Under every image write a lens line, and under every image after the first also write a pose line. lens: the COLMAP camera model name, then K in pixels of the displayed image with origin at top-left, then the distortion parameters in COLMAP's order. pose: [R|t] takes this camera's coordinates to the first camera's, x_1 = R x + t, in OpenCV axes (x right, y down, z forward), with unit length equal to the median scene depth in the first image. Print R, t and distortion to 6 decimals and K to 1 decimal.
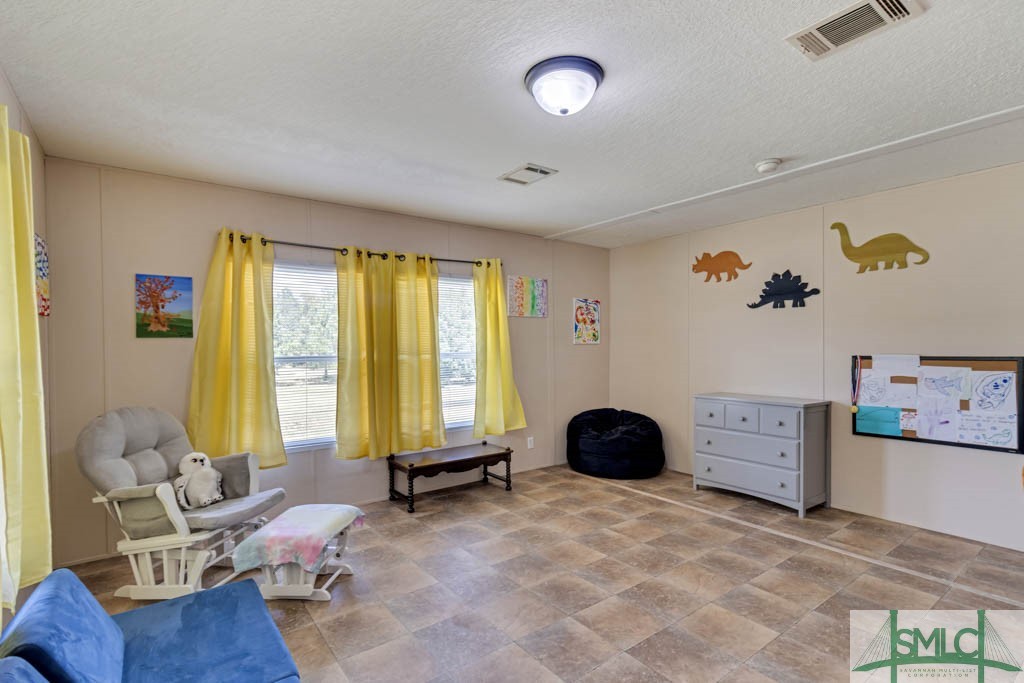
lens RADIAL K [[478.1, 0, 512.0], [0, 478.1, 341.5], [0, 0, 1]] dist [0.002047, 0.000200]
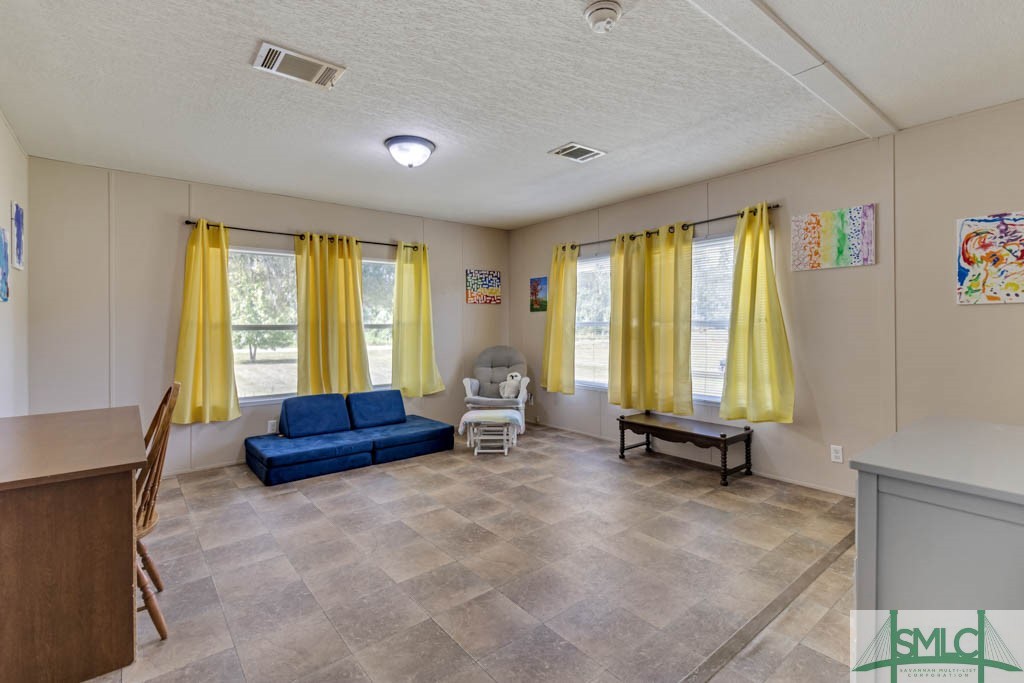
lens RADIAL K [[477.1, 0, 516.7], [0, 477.1, 316.6], [0, 0, 1]] dist [0.003501, 0.000448]
pose [[0.052540, -0.004198, -0.998610, 0.848707], [0.022315, 0.999746, -0.003028, 0.011838], [0.998369, -0.022125, 0.052620, 0.631459]]
